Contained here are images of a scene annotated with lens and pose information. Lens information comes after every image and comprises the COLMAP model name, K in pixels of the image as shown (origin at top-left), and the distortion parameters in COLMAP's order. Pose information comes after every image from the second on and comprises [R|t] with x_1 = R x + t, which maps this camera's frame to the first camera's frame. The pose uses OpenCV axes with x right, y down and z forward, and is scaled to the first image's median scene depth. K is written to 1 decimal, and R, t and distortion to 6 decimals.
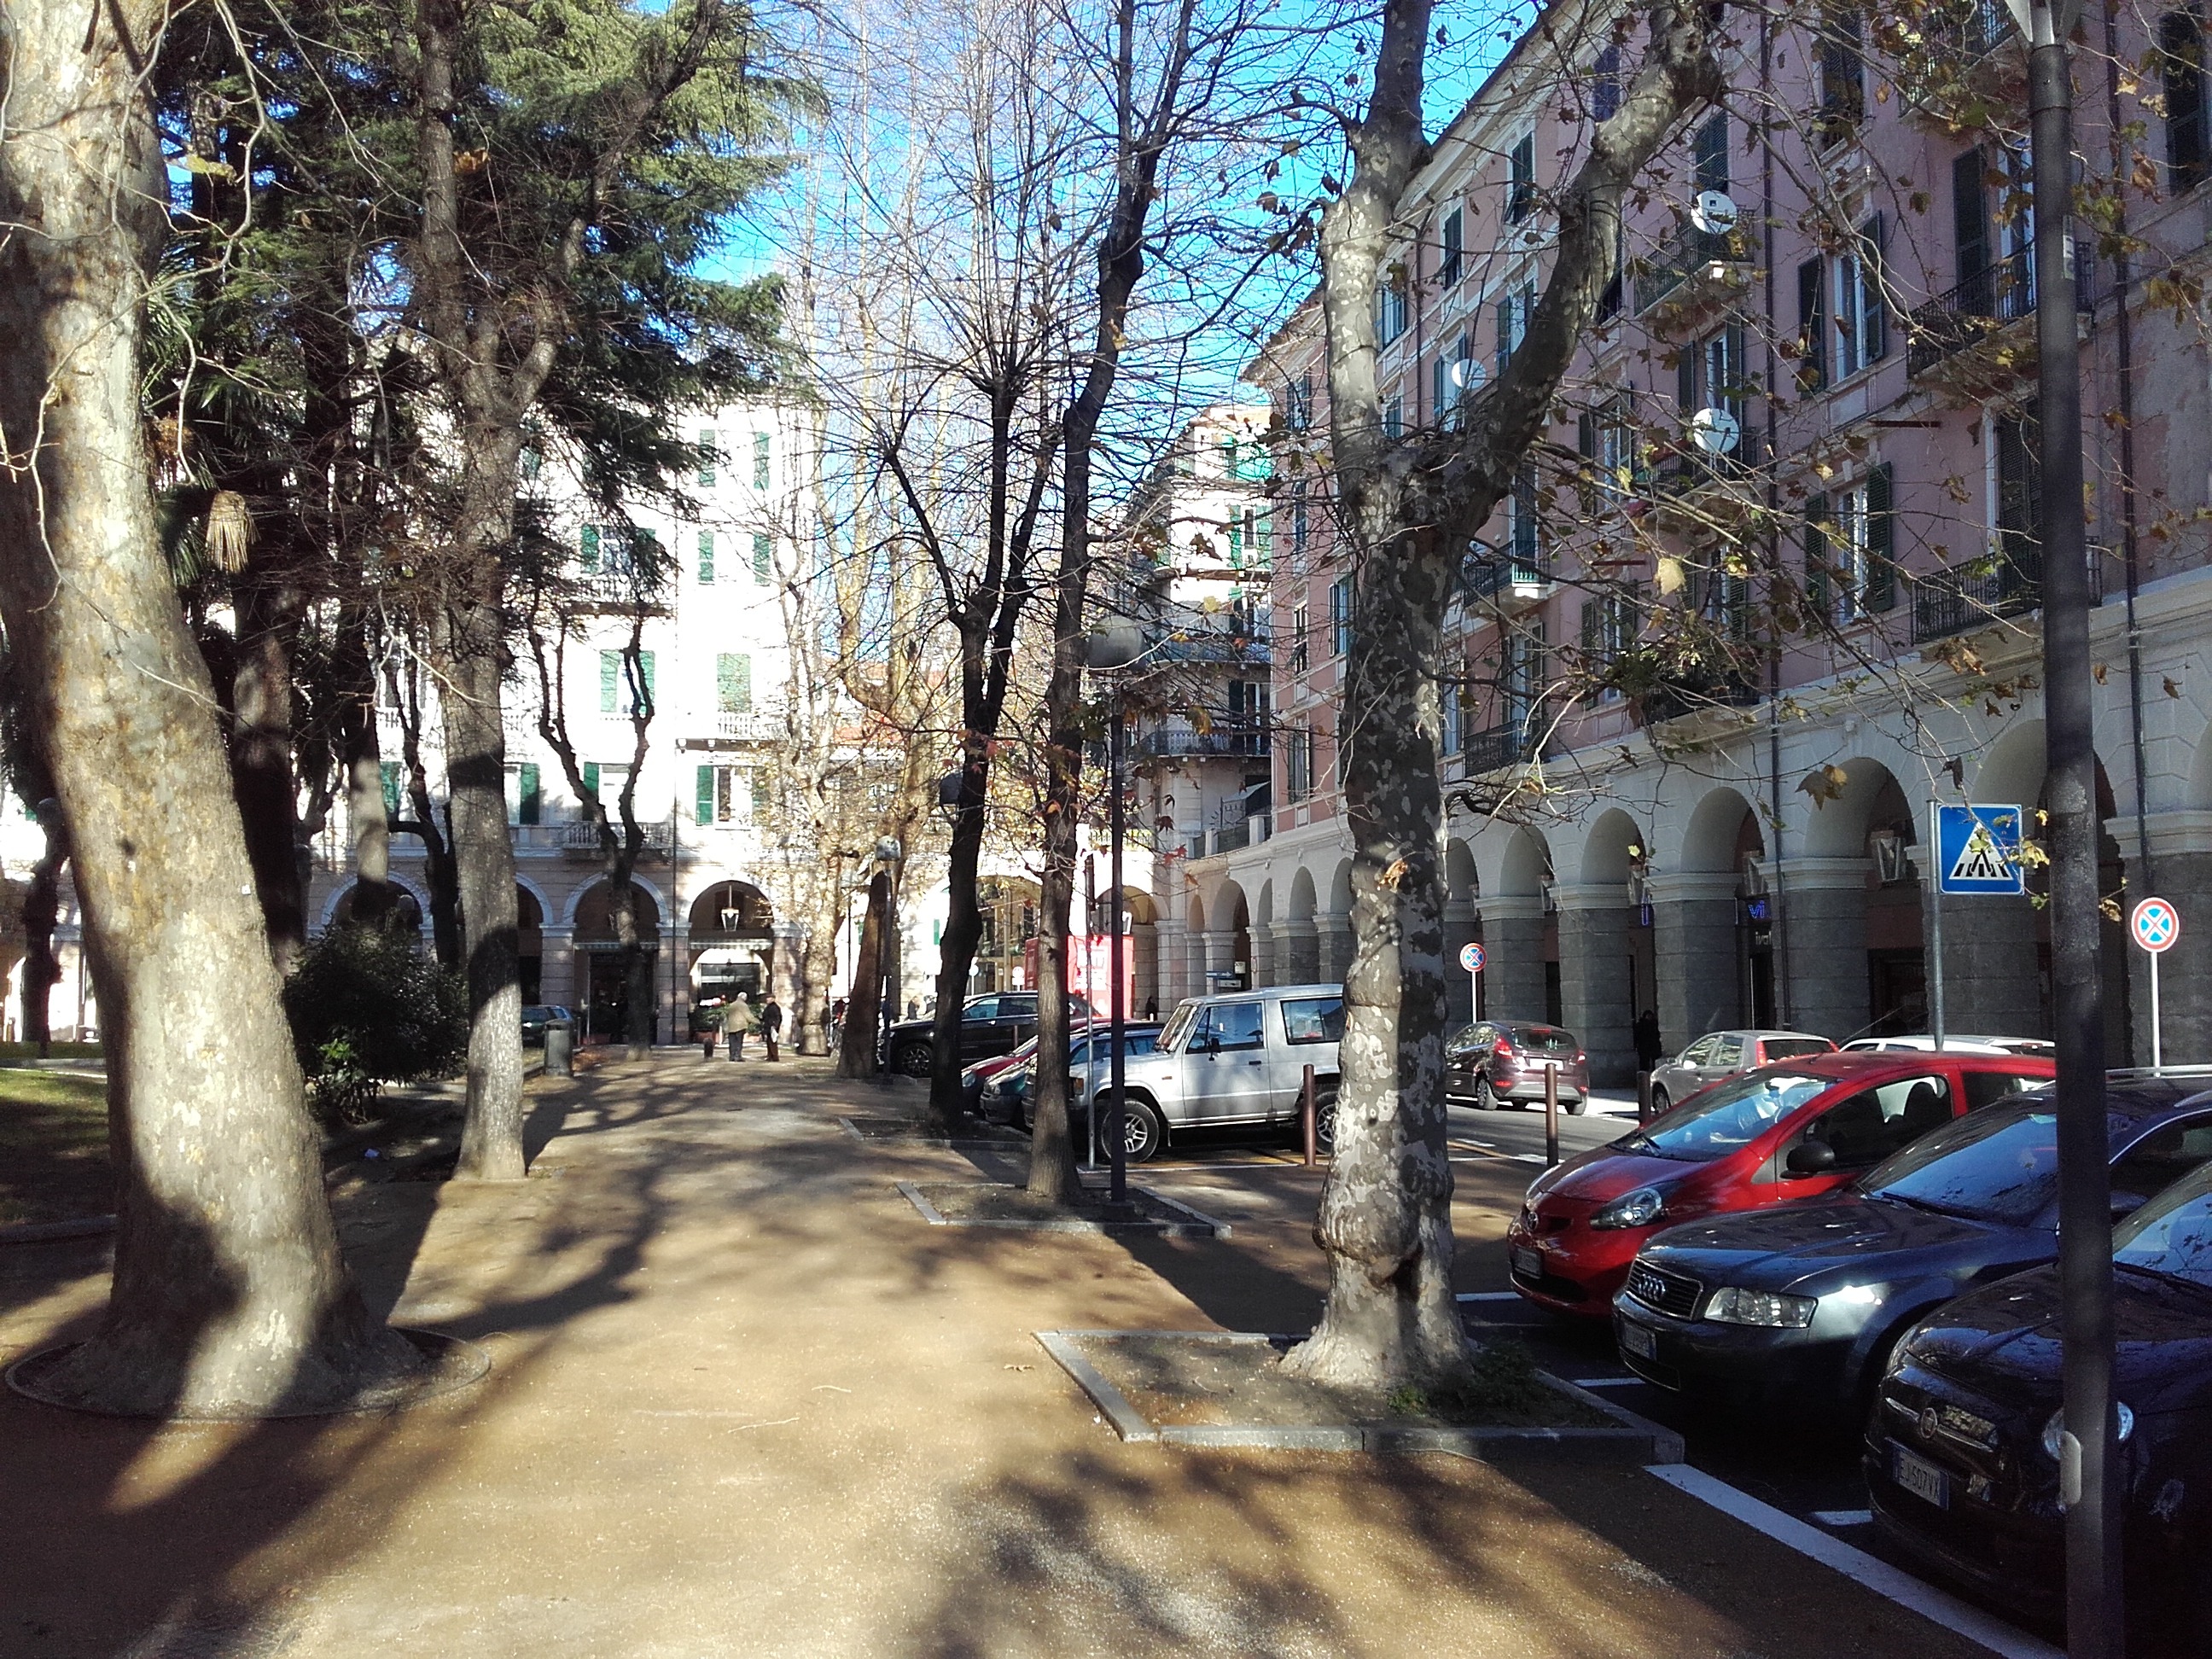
lens RADIAL K [[2011.8, 0, 1106.0], [0, 2011.8, 829.5], [0, 0, 1]] dist [-0.003171, -0.004136]
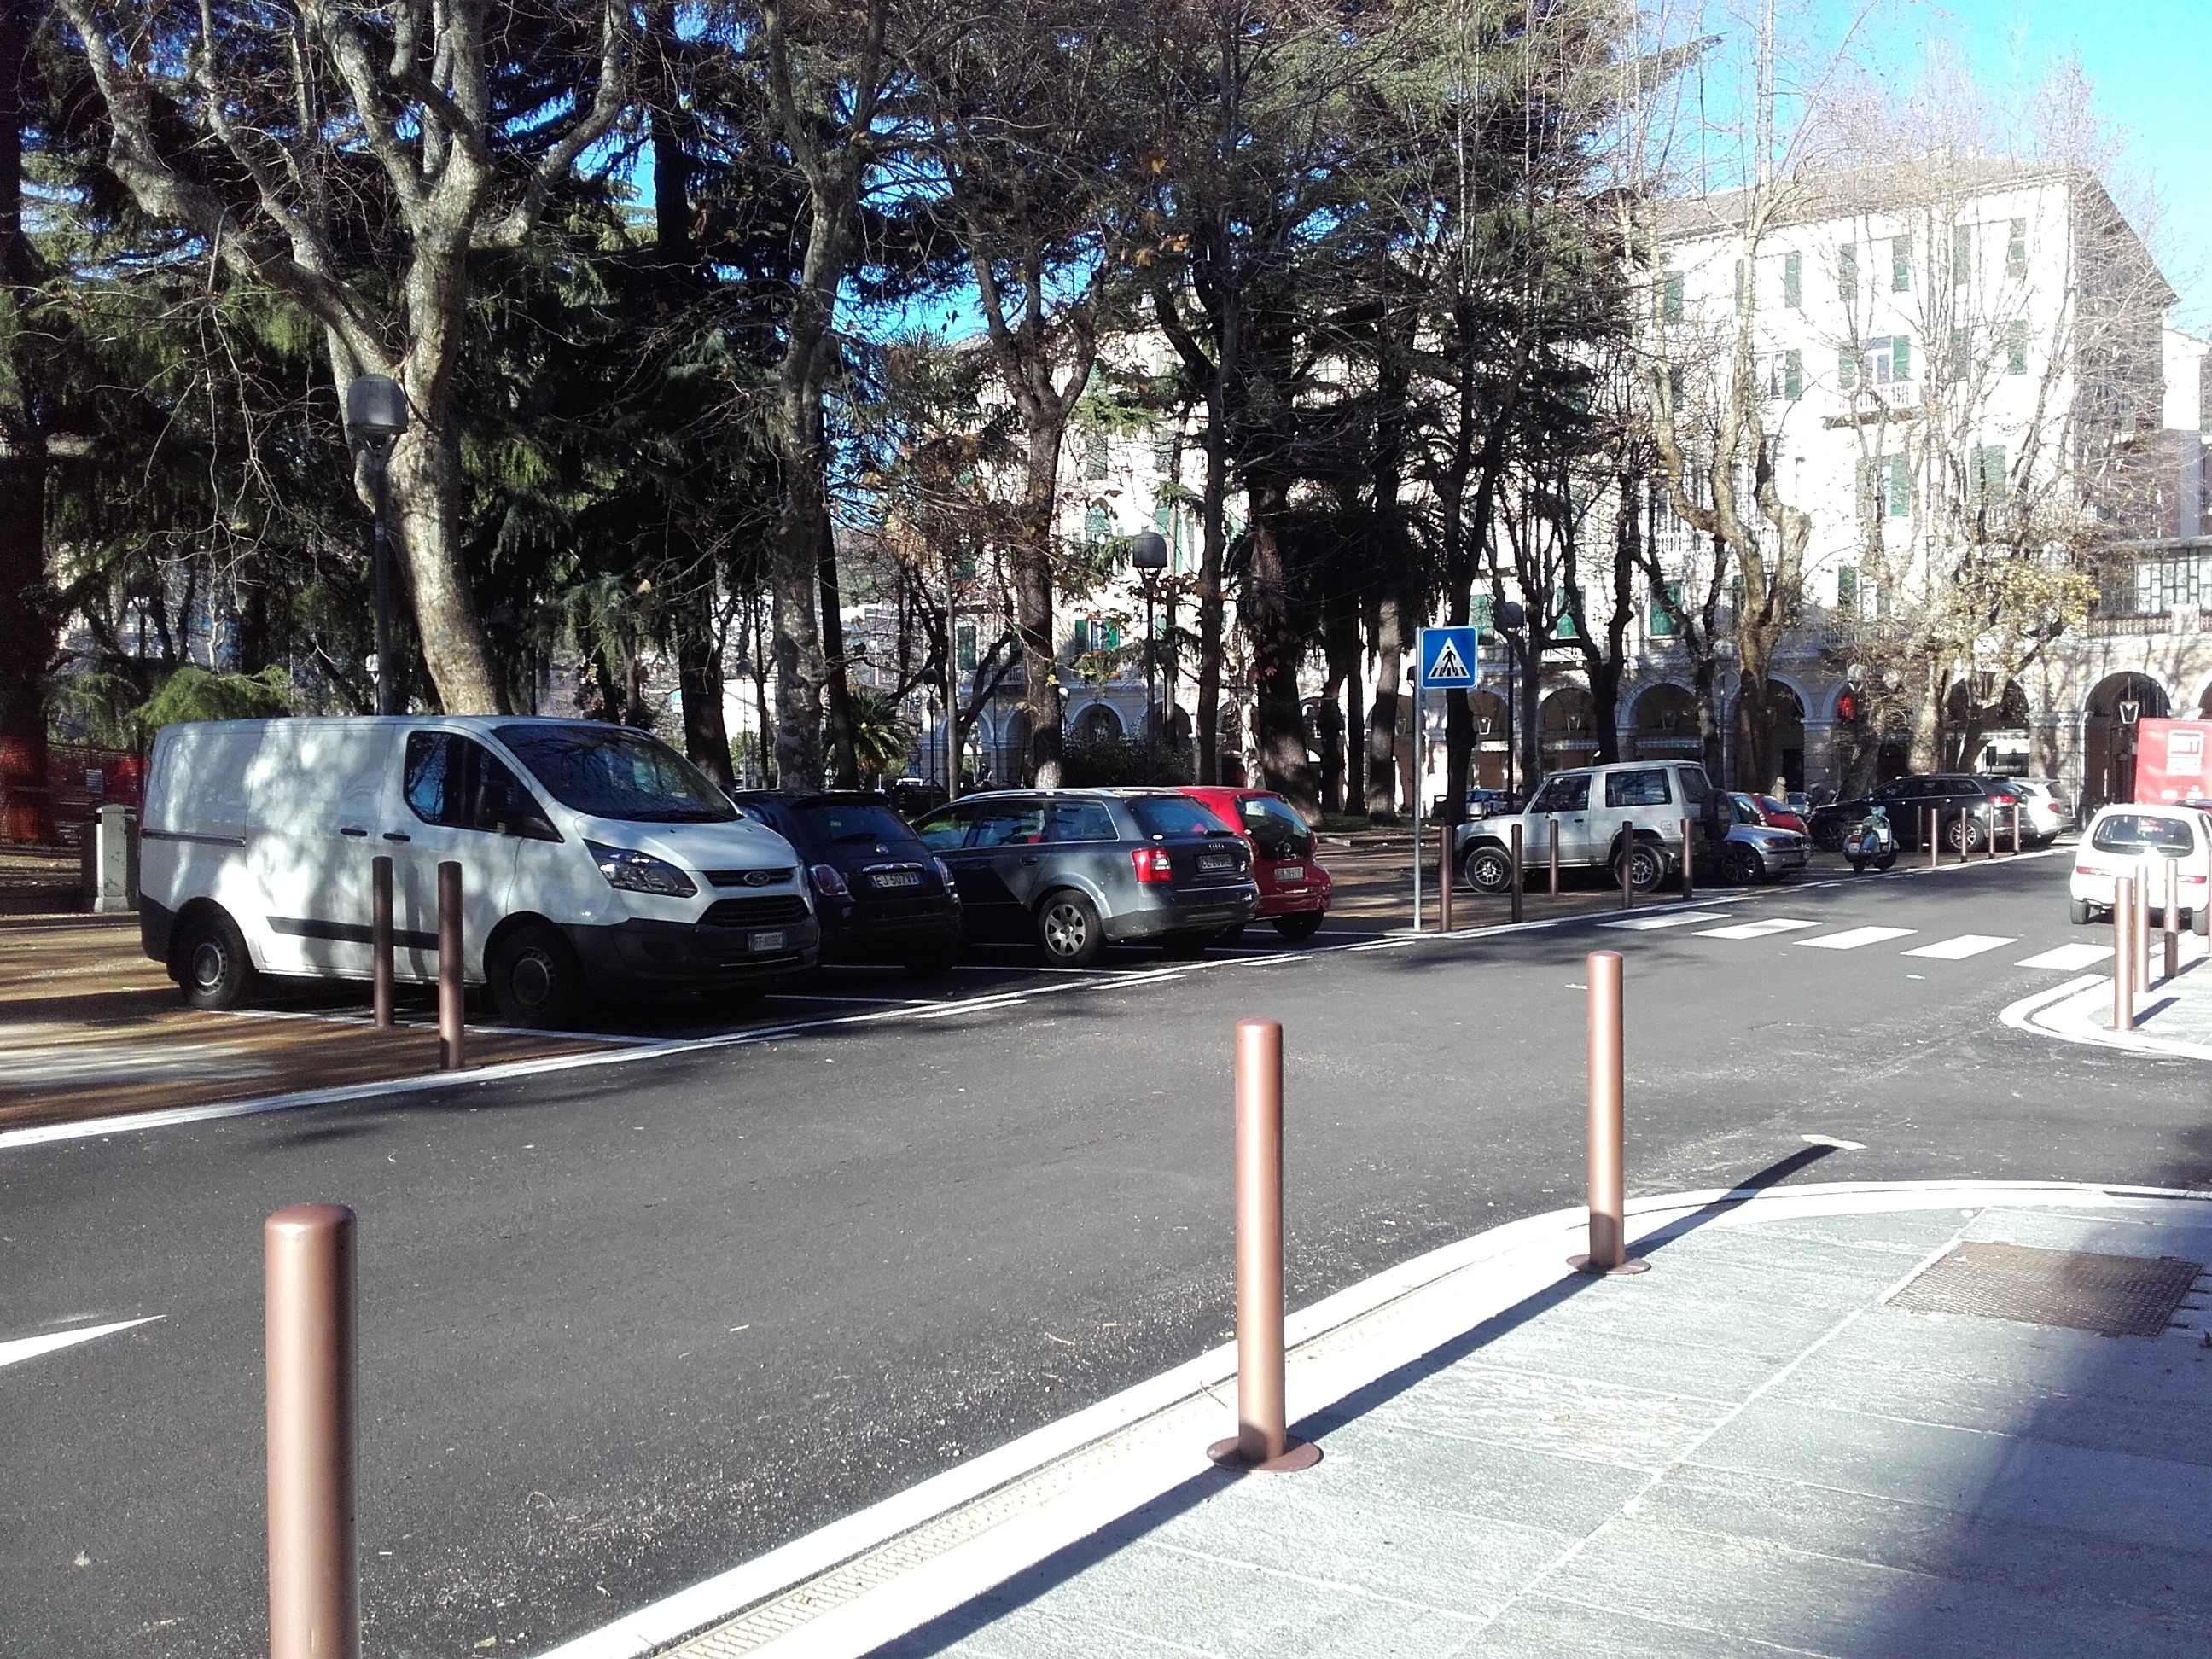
lens RADIAL K [[2011.8, 0, 1106.0], [0, 2011.8, 829.5], [0, 0, 1]] dist [-0.003171, -0.004136]
pose [[0.719054, 0.016629, -0.694756, 0.671907], [0.053400, 0.995436, 0.079093, 0.002824], [0.692900, -0.093973, 0.714884, -0.122817]]
